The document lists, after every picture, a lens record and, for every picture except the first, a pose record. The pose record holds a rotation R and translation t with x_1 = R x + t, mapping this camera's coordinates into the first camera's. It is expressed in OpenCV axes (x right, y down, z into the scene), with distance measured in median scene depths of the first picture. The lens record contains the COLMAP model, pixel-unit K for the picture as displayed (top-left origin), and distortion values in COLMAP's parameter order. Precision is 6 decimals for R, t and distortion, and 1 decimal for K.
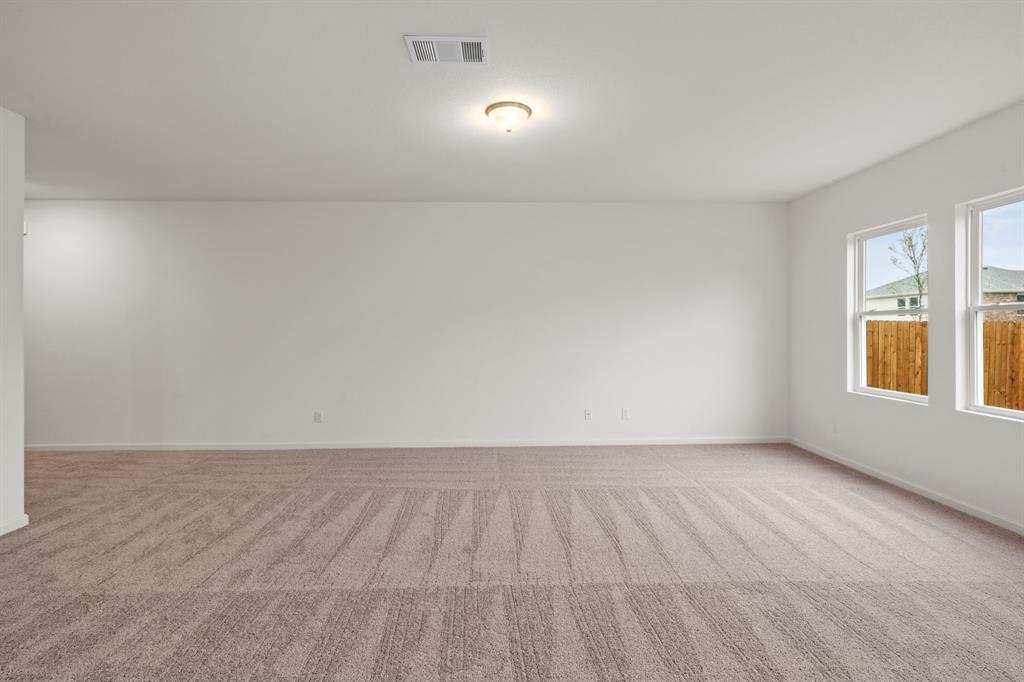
lens RADIAL K [[501.4, 0, 516.2], [0, 501.4, 330.9], [0, 0, 1]] dist [0.002073, -0.000048]
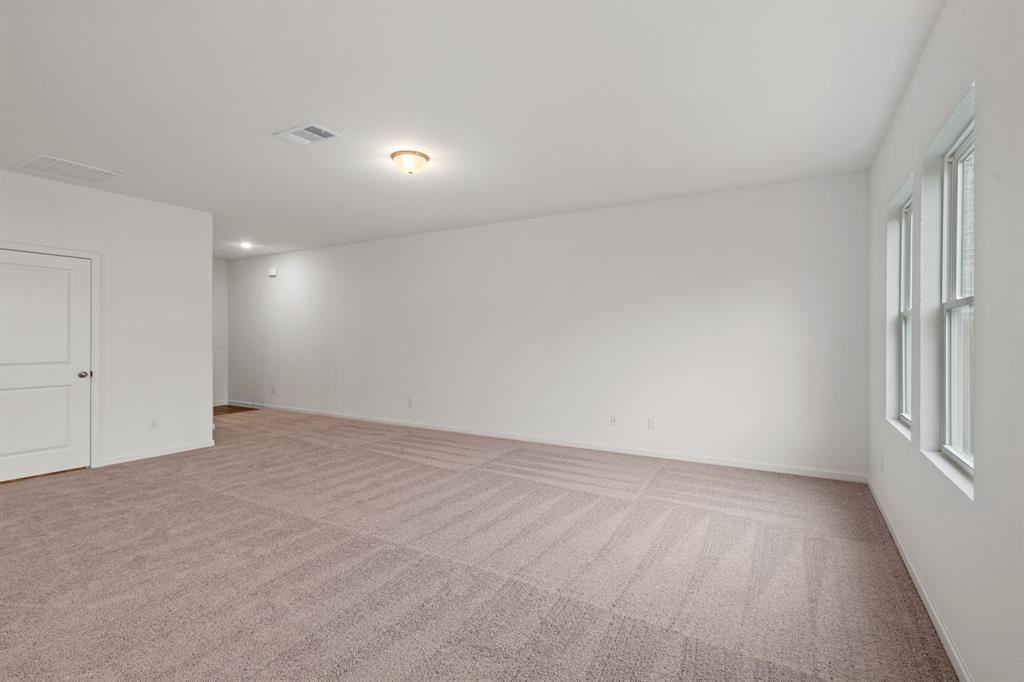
lens RADIAL K [[501.4, 0, 516.2], [0, 501.4, 330.9], [0, 0, 1]] dist [0.002073, -0.000048]
pose [[0.838019, -0.002970, -0.545633, 0.872936], [-0.003864, 0.999928, -0.011378, 0.003165], [0.545628, 0.011643, 0.837947, 0.111860]]
